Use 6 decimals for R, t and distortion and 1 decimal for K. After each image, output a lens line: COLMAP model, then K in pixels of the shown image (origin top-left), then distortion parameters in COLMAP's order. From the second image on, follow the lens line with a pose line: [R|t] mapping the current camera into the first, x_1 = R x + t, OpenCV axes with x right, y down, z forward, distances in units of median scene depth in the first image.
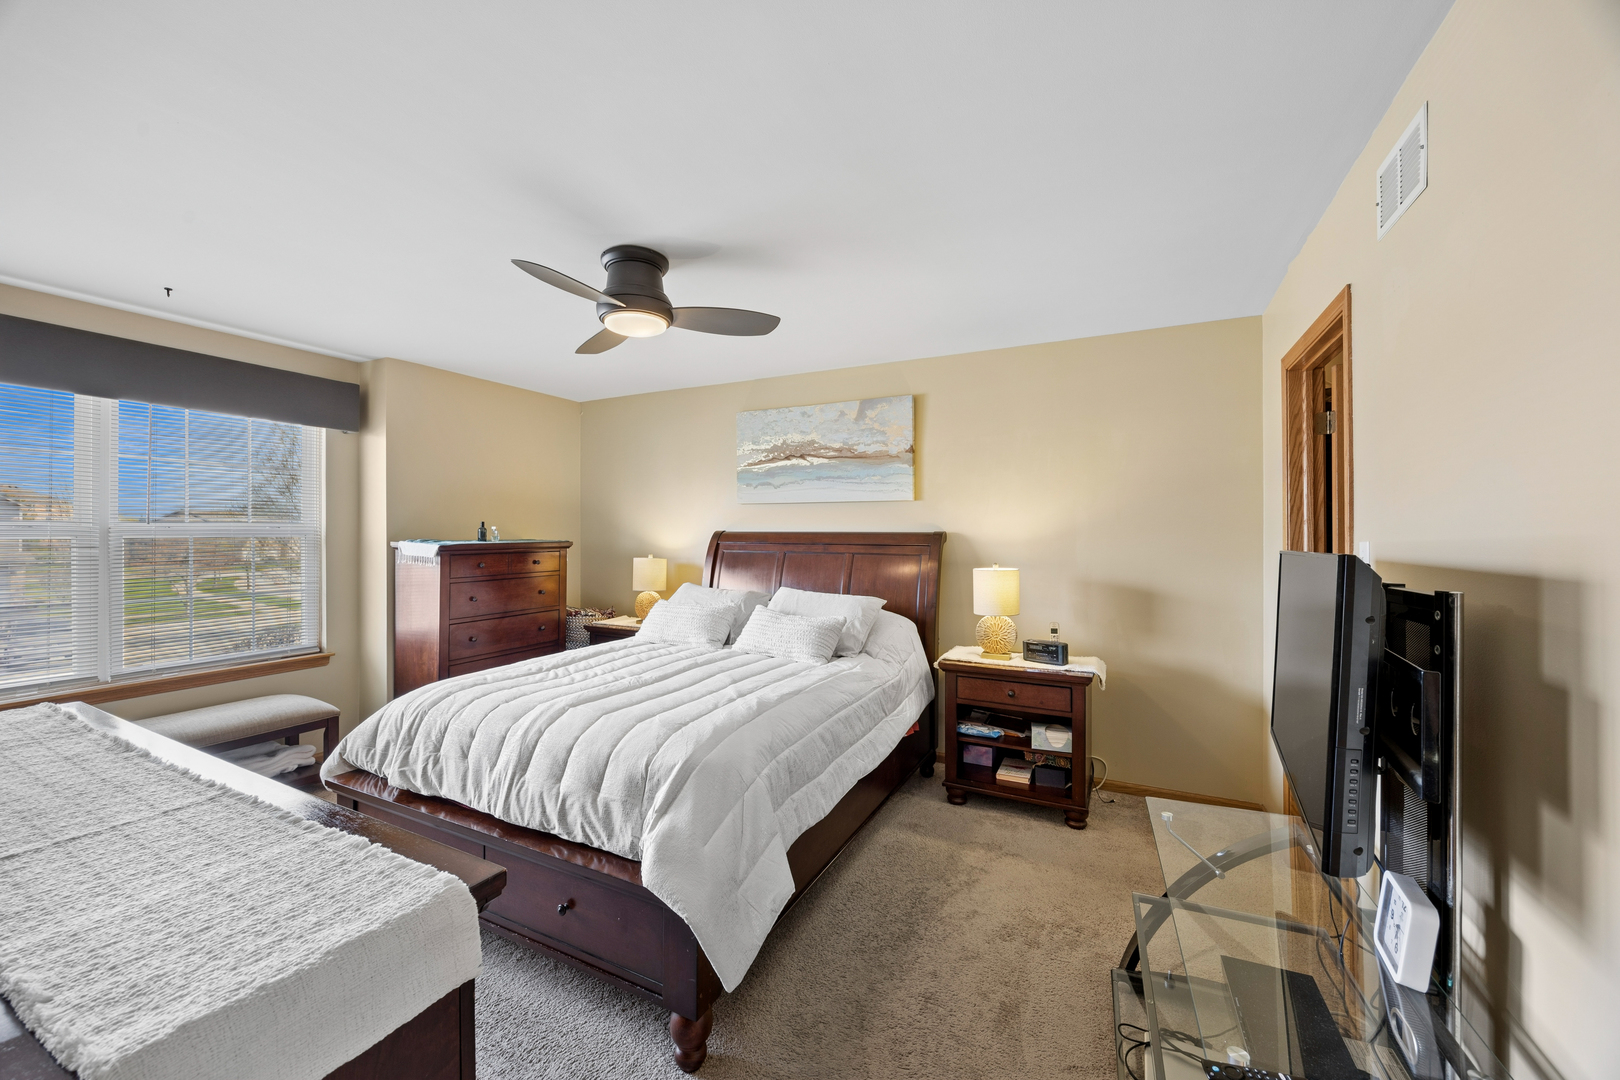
lens RADIAL K [[630.4, 0, 802.7], [0, 630.4, 537.5], [0, 0, 1]] dist [-0.000764, 0.000393]
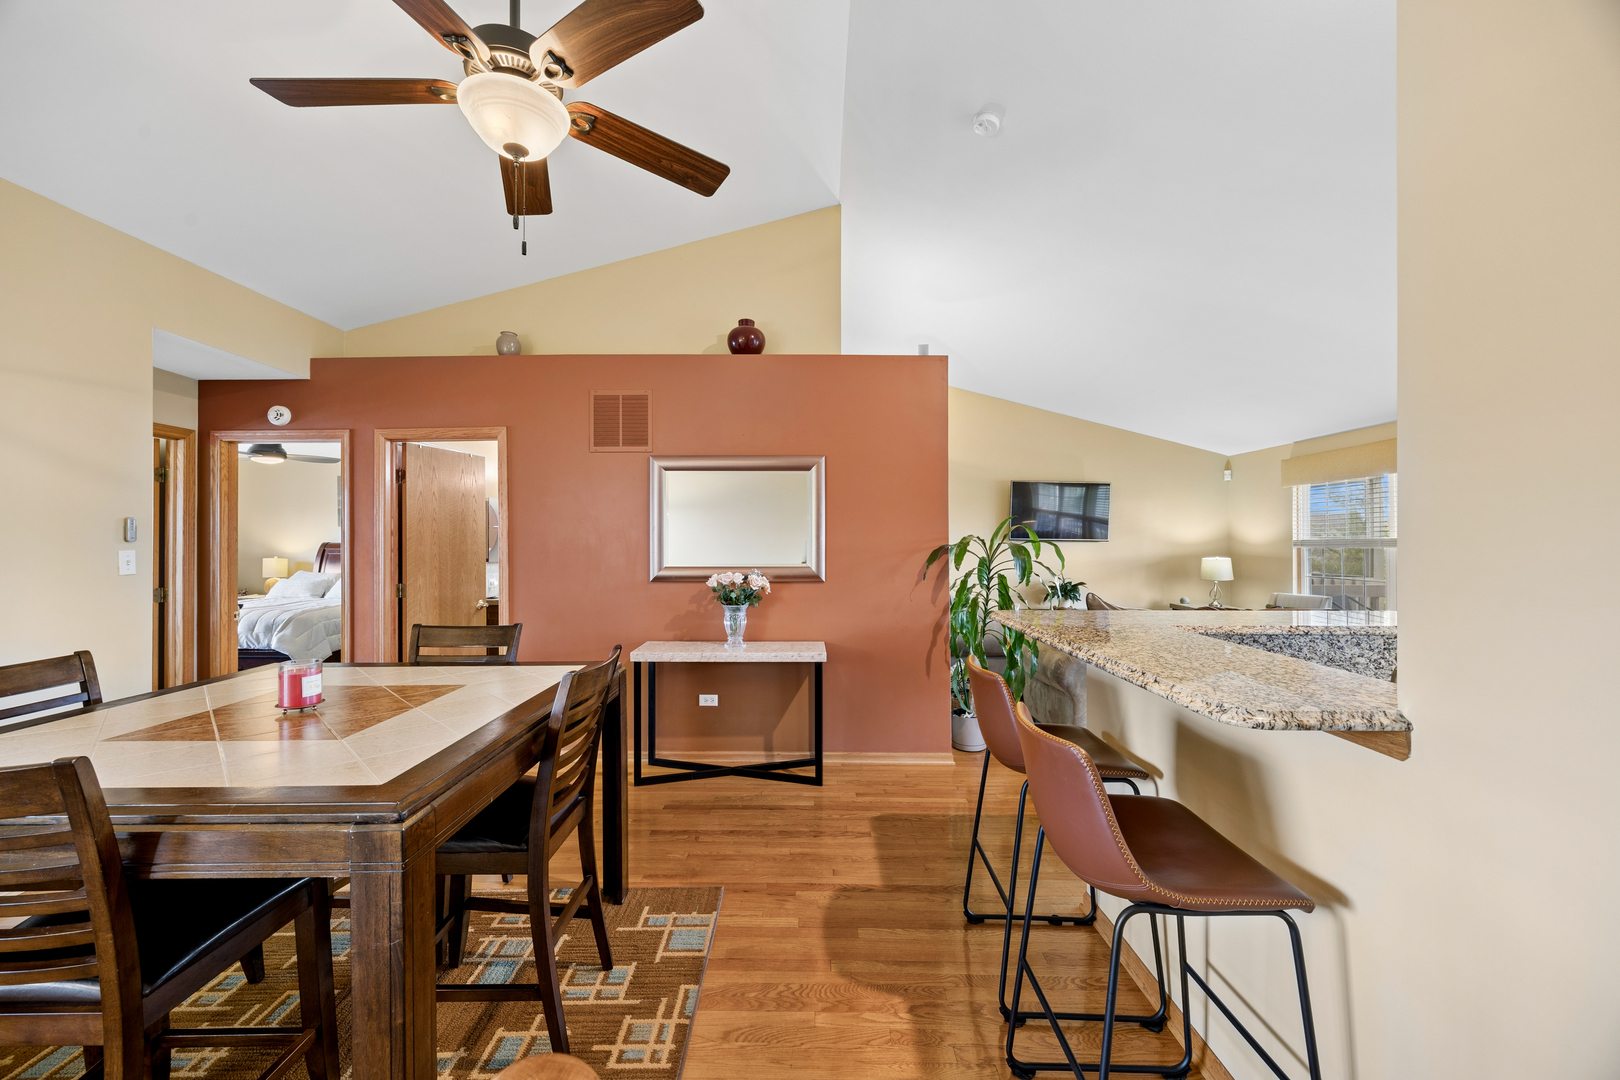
lens RADIAL K [[630.4, 0, 813.7], [0, 630.4, 542.8], [0, 0, 1]] dist [-0.000764, 0.000393]
pose [[0.892814, -0.002320, 0.450420, 0.387975], [0.001498, 0.999996, 0.002181, -0.012762], [-0.450423, -0.001272, 0.892814, -1.576681]]
